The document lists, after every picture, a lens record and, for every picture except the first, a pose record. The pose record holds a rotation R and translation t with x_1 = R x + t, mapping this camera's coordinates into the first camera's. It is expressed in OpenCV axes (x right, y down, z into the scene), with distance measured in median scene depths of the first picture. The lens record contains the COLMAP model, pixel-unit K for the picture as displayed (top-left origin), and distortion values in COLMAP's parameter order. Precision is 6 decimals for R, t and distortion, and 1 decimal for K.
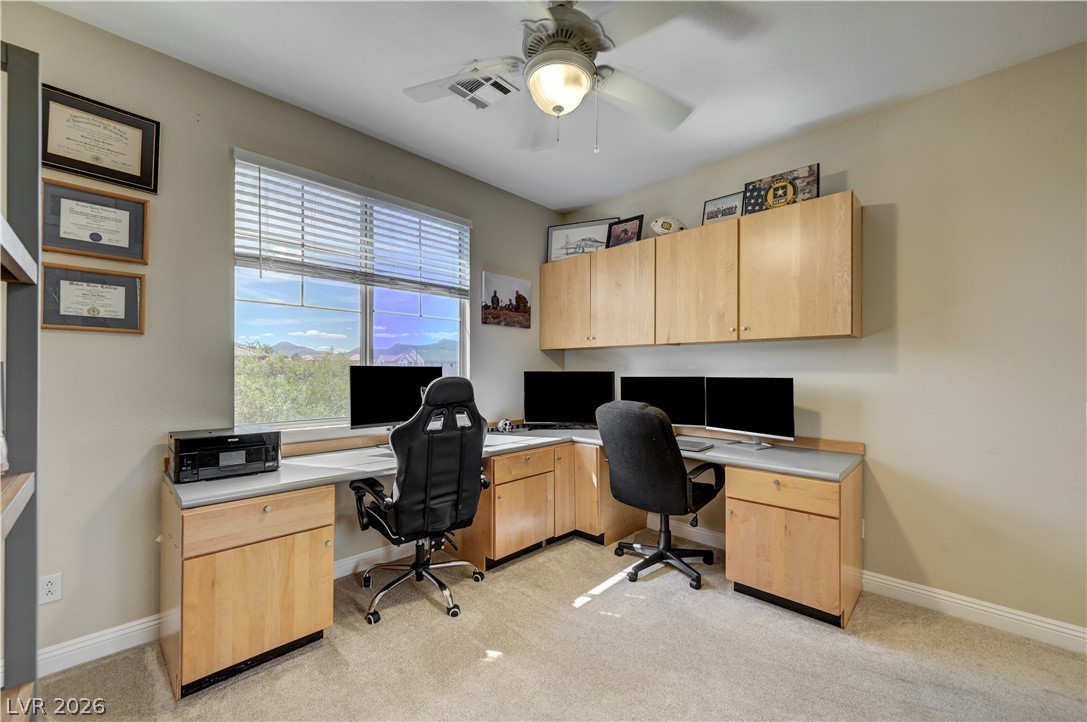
lens RADIAL K [[435.4, 0, 545.5], [0, 435.4, 374.0], [0, 0, 1]] dist [0.000326, 0.000371]
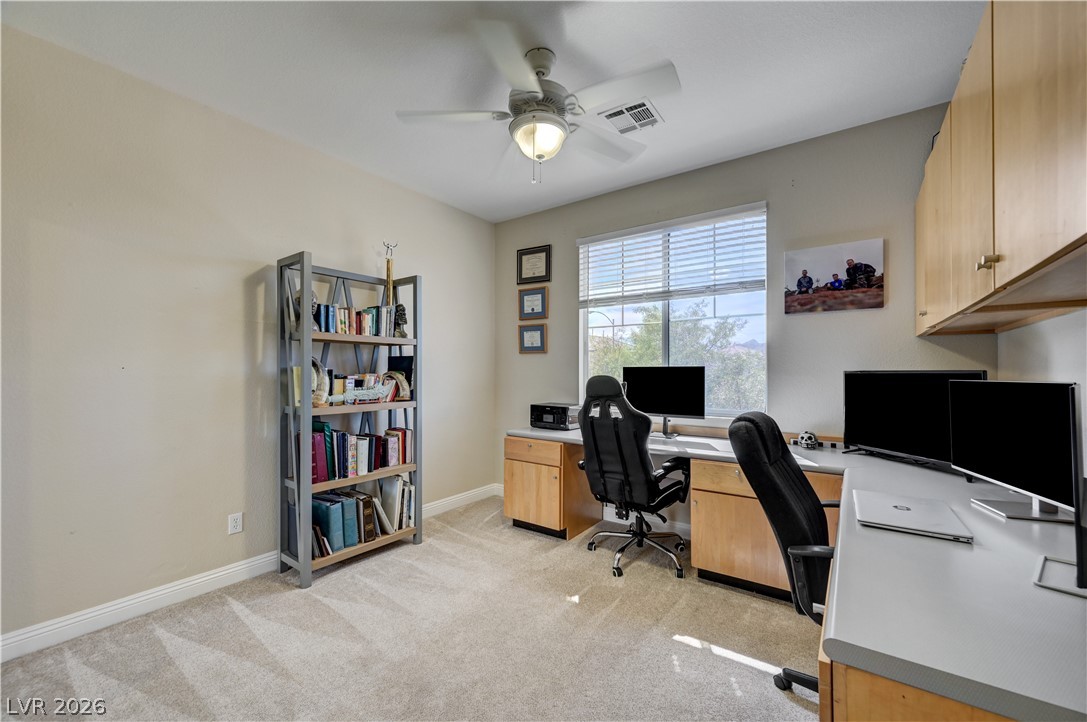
lens RADIAL K [[435.4, 0, 545.5], [0, 435.4, 374.0], [0, 0, 1]] dist [0.000326, 0.000371]
pose [[0.126954, 0.003435, -0.991903, 0.828880], [-0.005838, 0.999979, 0.002716, 0.000091], [0.991891, 0.005446, 0.126971, 0.571545]]
